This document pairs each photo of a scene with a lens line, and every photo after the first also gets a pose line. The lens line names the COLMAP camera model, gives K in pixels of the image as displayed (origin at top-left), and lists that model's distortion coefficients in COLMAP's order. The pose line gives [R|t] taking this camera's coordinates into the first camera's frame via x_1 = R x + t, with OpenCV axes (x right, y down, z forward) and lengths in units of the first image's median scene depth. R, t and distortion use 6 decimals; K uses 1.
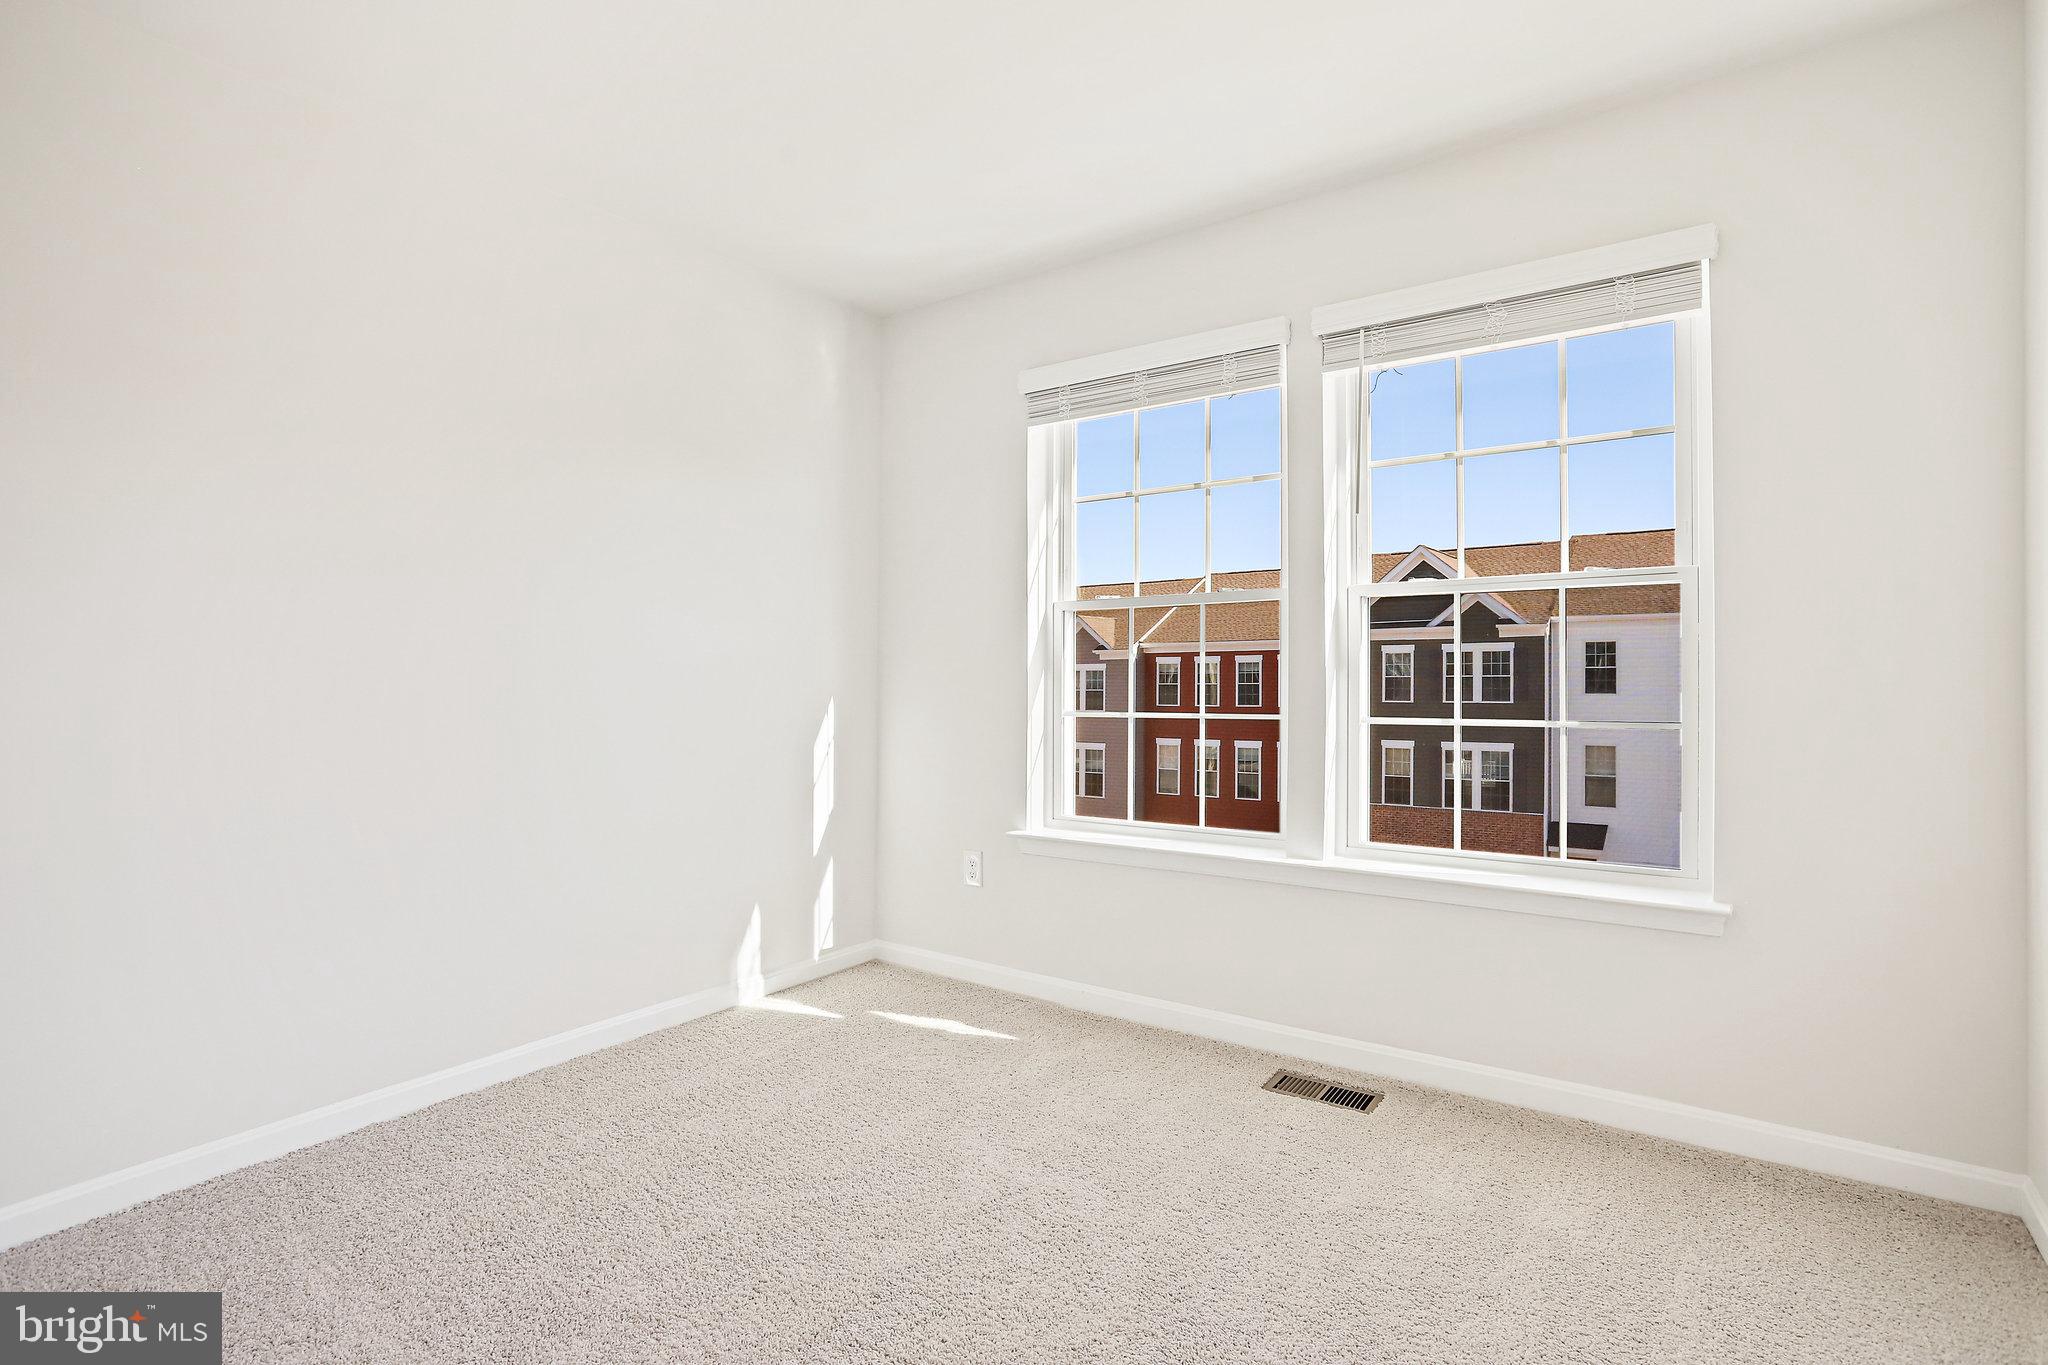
lens RADIAL K [[929.8, 0, 1024.0], [0, 929.8, 682.5], [0, 0, 1]] dist [0.001164, 0.014431]
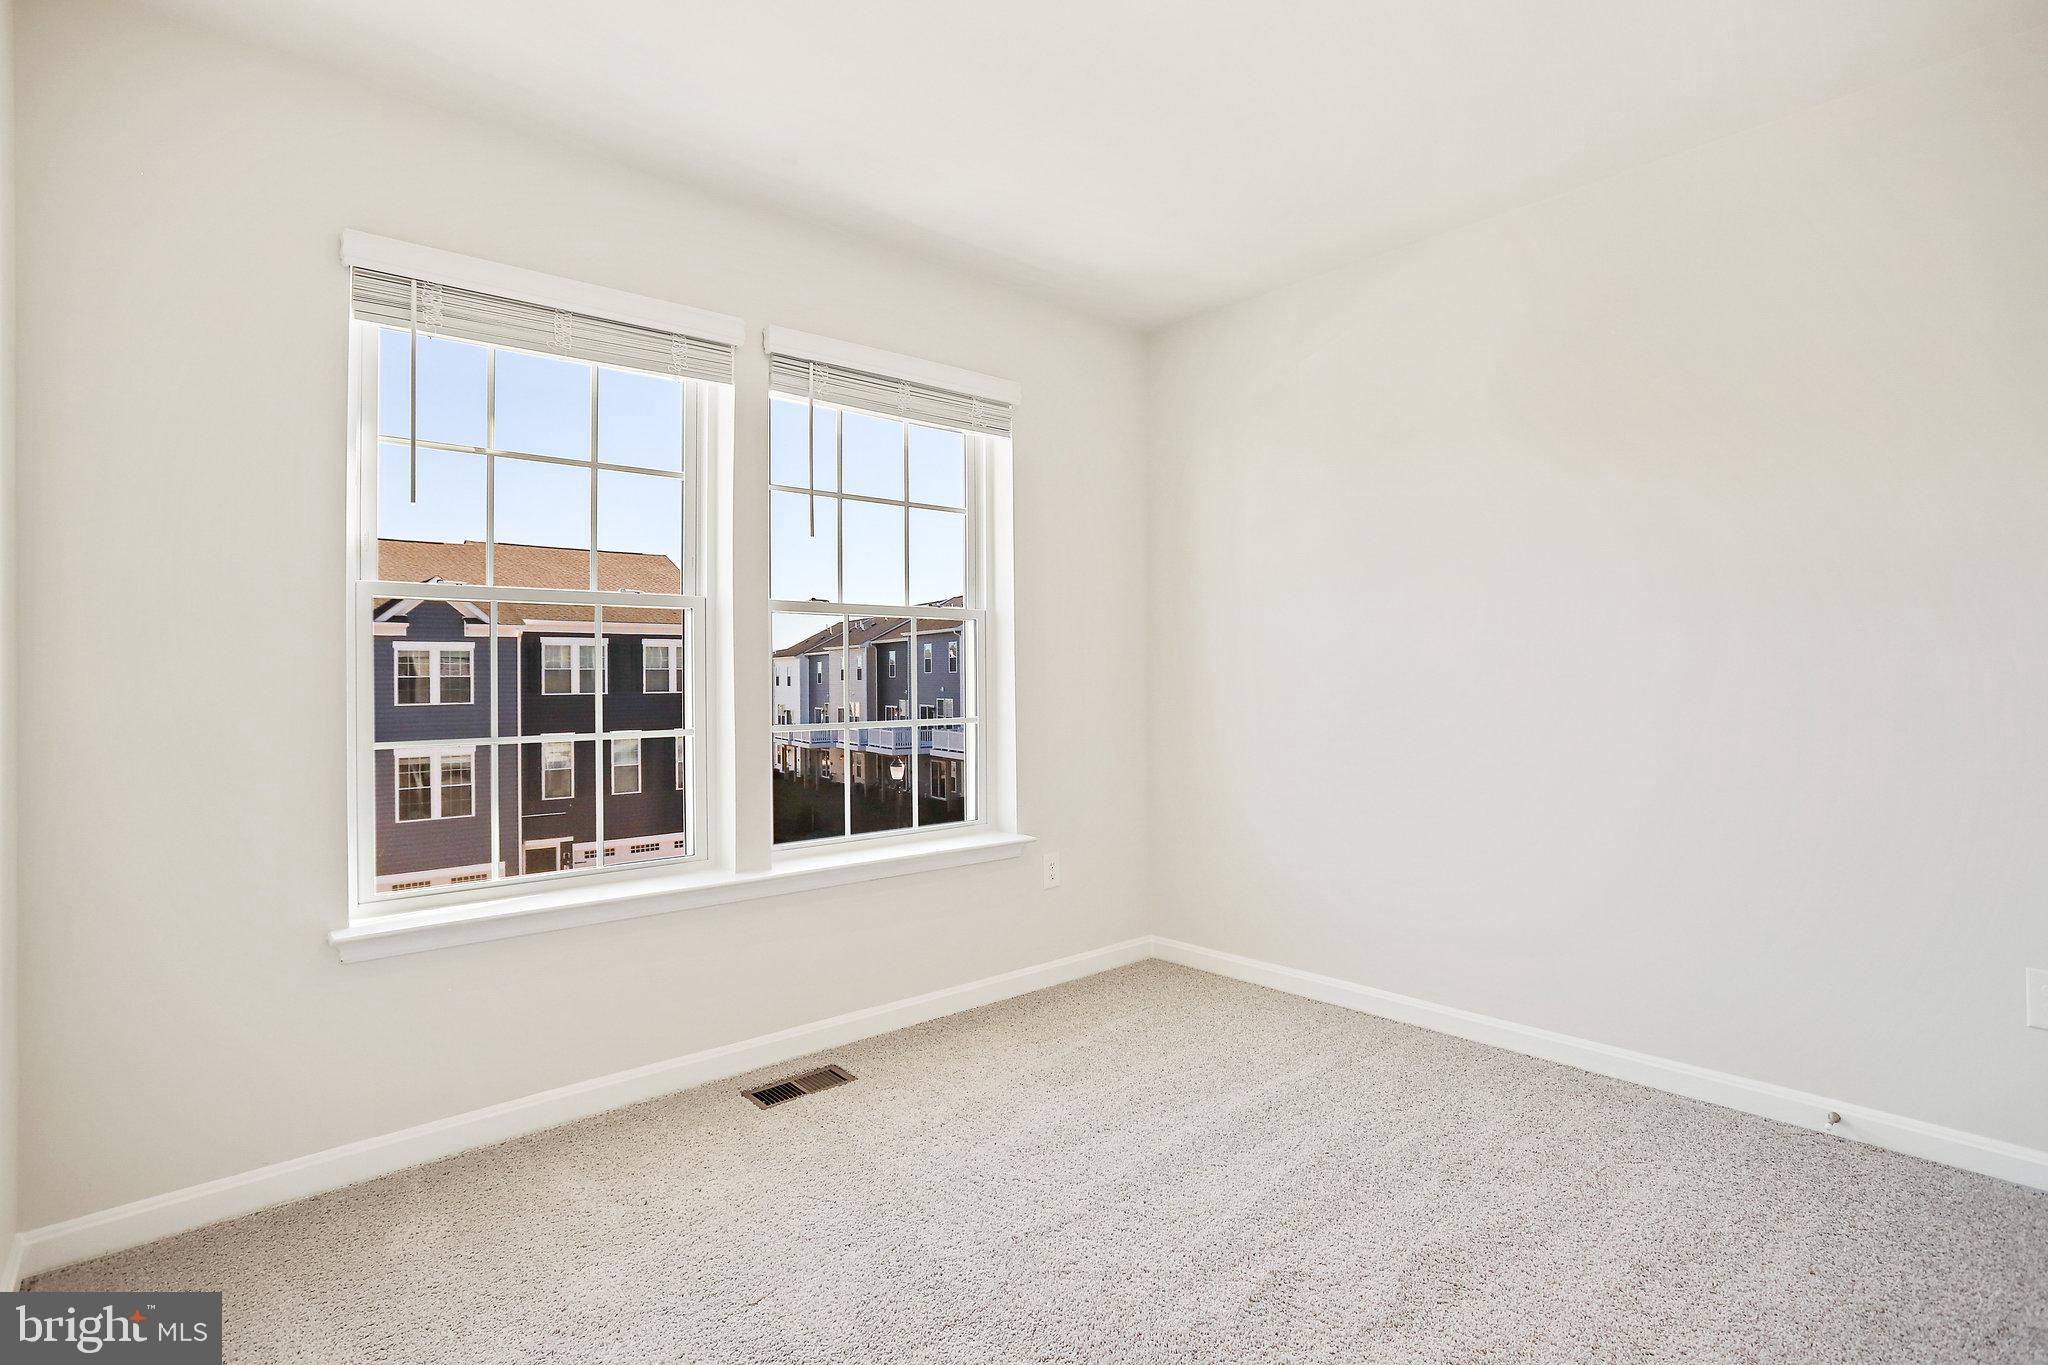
lens RADIAL K [[1026.0, 0, 1024.0], [0, 1026.0, 682.5], [0, 0, 1]] dist [-0.035121, 0.021687]
pose [[0.271833, -0.002089, 0.962342, -0.658582], [0.018905, 0.999816, -0.003170, -0.003339], [-0.962159, 0.019055, 0.271822, 0.412669]]
